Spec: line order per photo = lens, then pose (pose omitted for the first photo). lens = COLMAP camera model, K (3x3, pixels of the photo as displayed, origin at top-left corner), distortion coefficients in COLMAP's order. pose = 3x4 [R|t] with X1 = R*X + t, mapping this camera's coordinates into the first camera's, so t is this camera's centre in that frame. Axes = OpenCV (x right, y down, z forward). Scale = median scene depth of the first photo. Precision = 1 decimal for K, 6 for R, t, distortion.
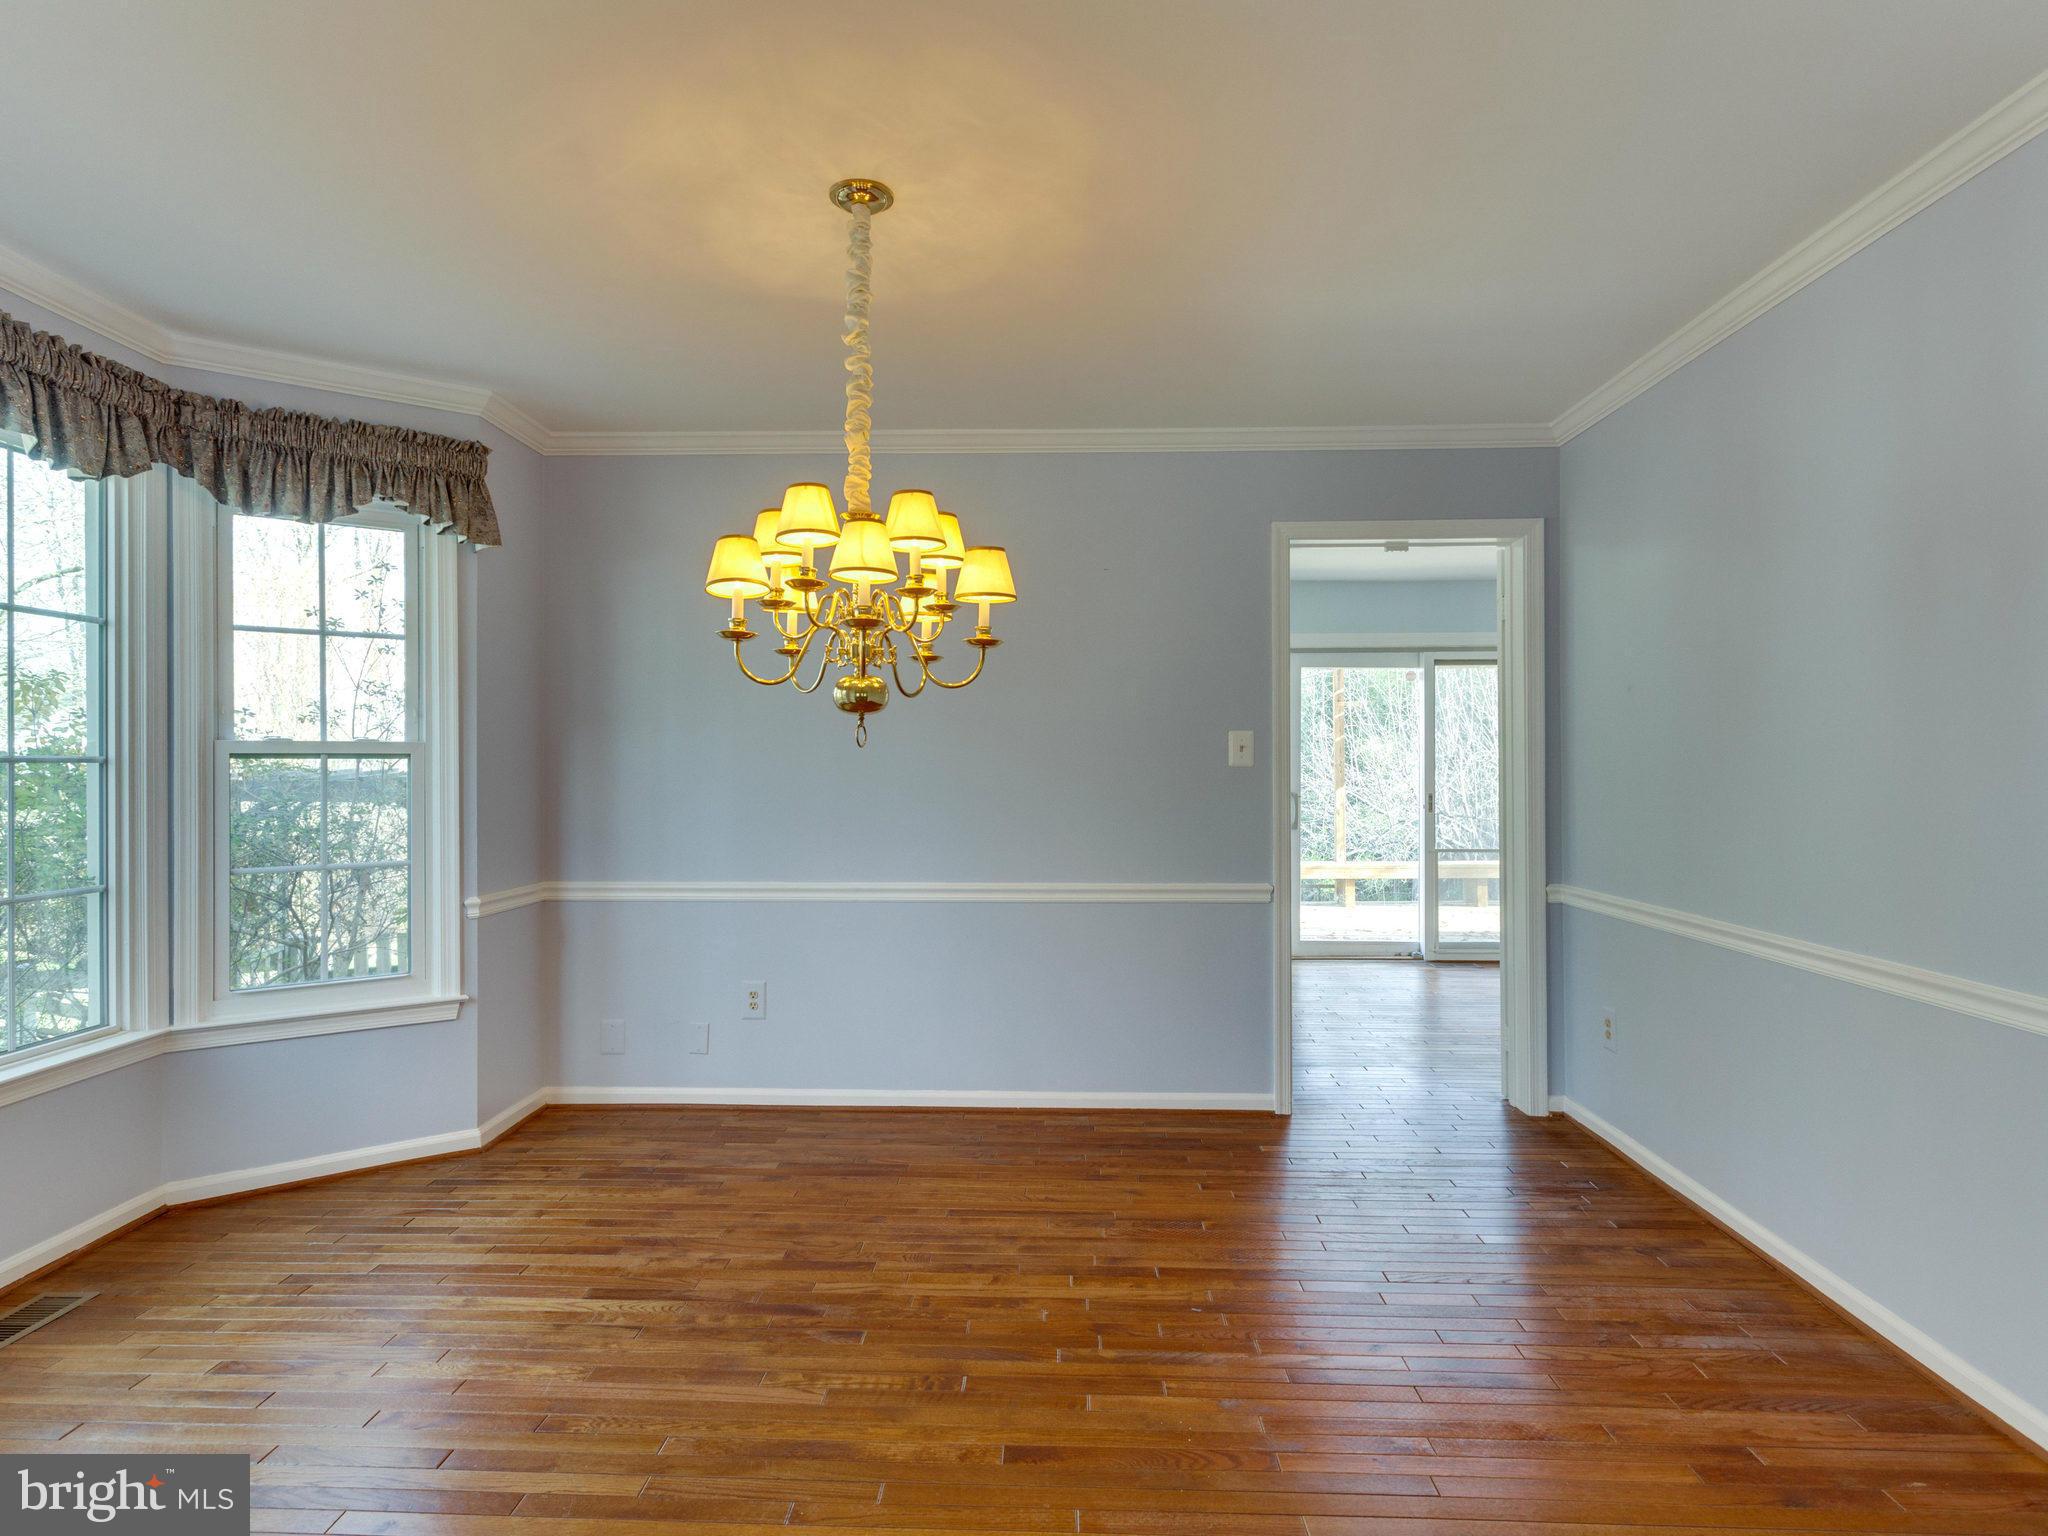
lens RADIAL K [[1118.7, 0, 1032.0], [0, 1118.7, 769.8], [0, 0, 1]] dist [0.014688, -0.002238]
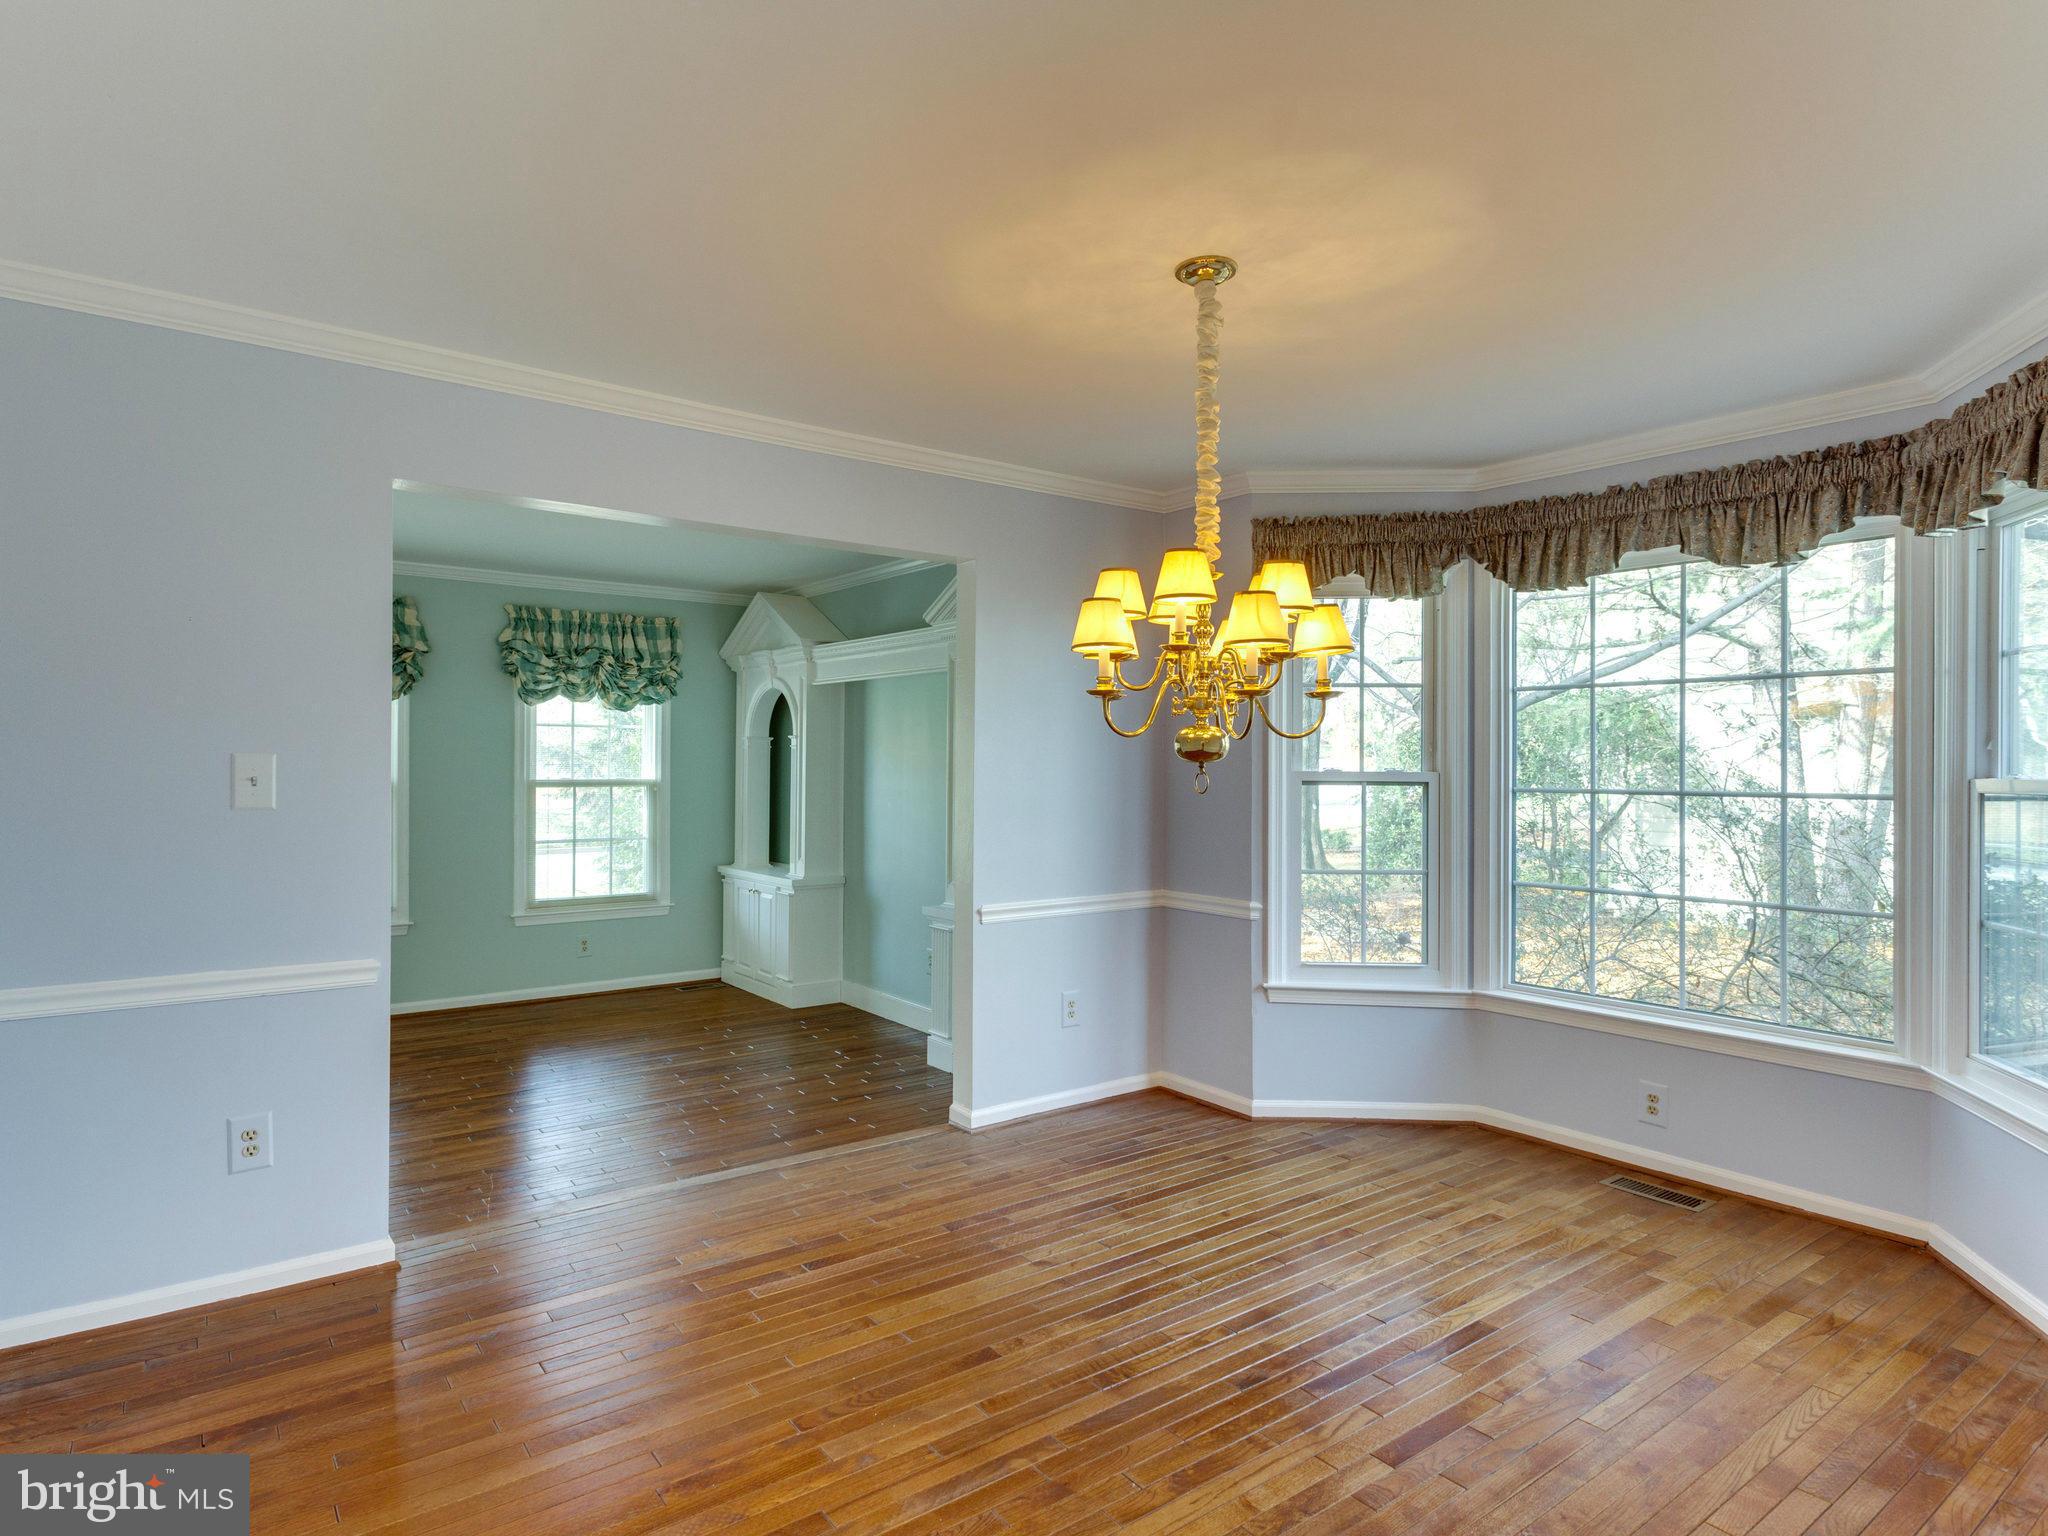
lens RADIAL K [[1118.7, 0, 971.3], [0, 1118.7, 764.0], [0, 0, 1]] dist [0.014688, -0.002238]
pose [[-0.801255, -0.006282, -0.598290, 0.481491], [-0.007860, 0.999969, 0.000028, -0.021734], [0.598271, 0.004725, -0.801280, 1.288092]]
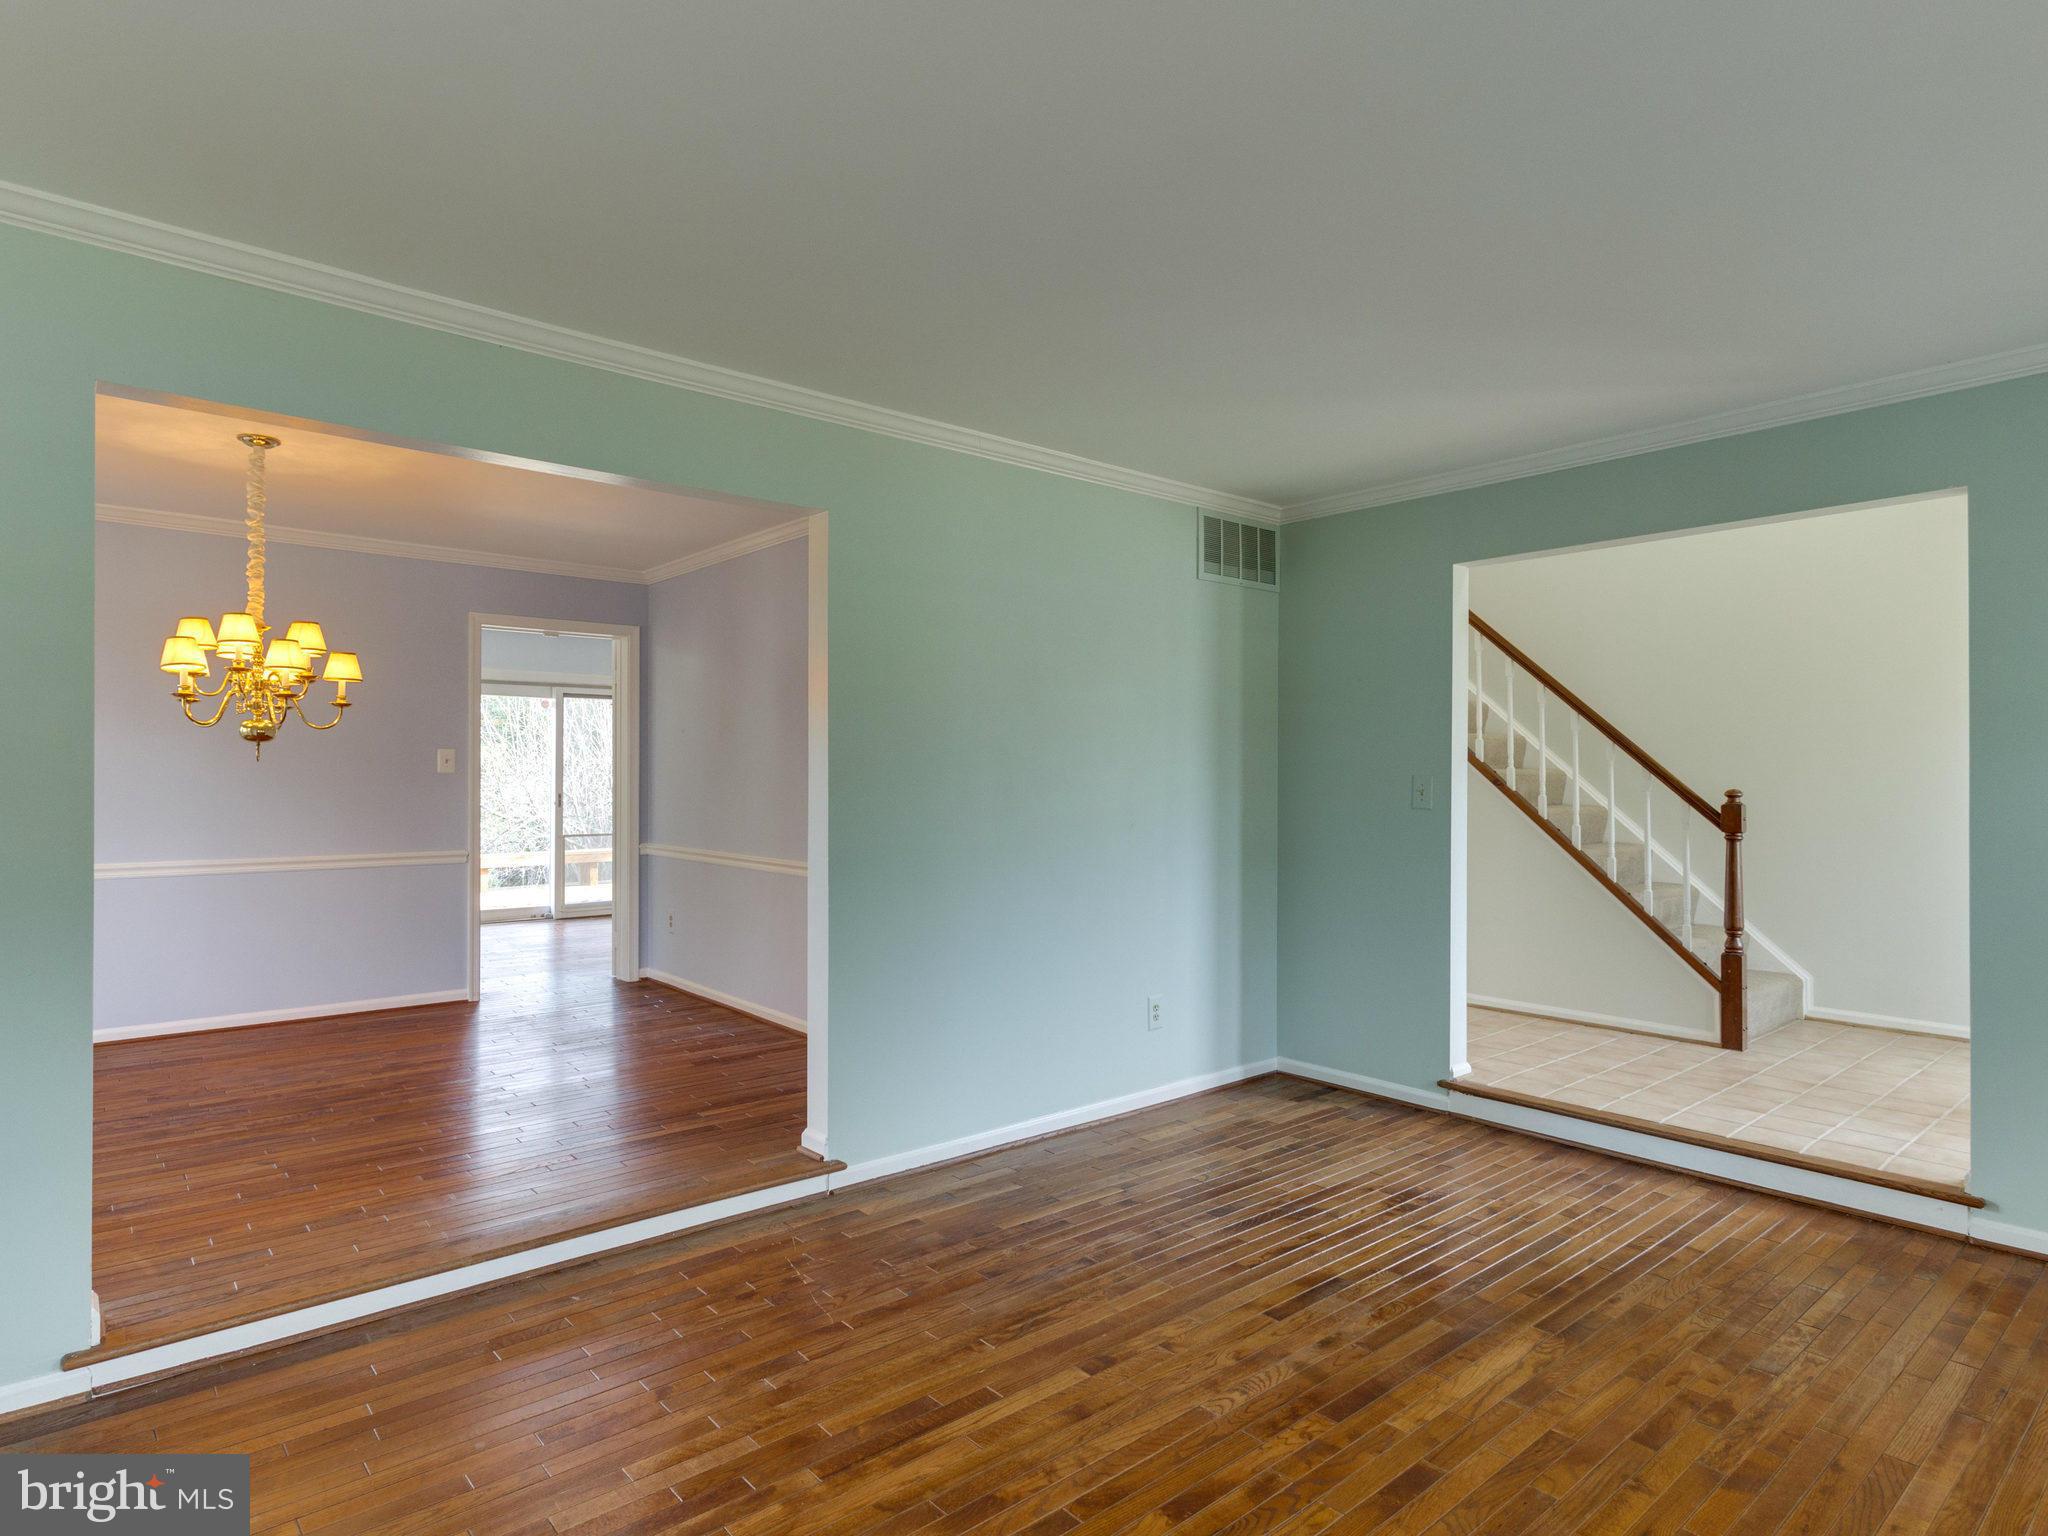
lens RADIAL K [[1118.7, 0, 962.6], [0, 1118.7, 774.3], [0, 0, 1]] dist [0.014688, -0.002238]
pose [[0.761797, 0.007123, 0.647776, -0.268742], [-0.006624, 0.999973, -0.003205, -0.001385], [-0.647782, -0.001849, 0.761824, -0.610279]]
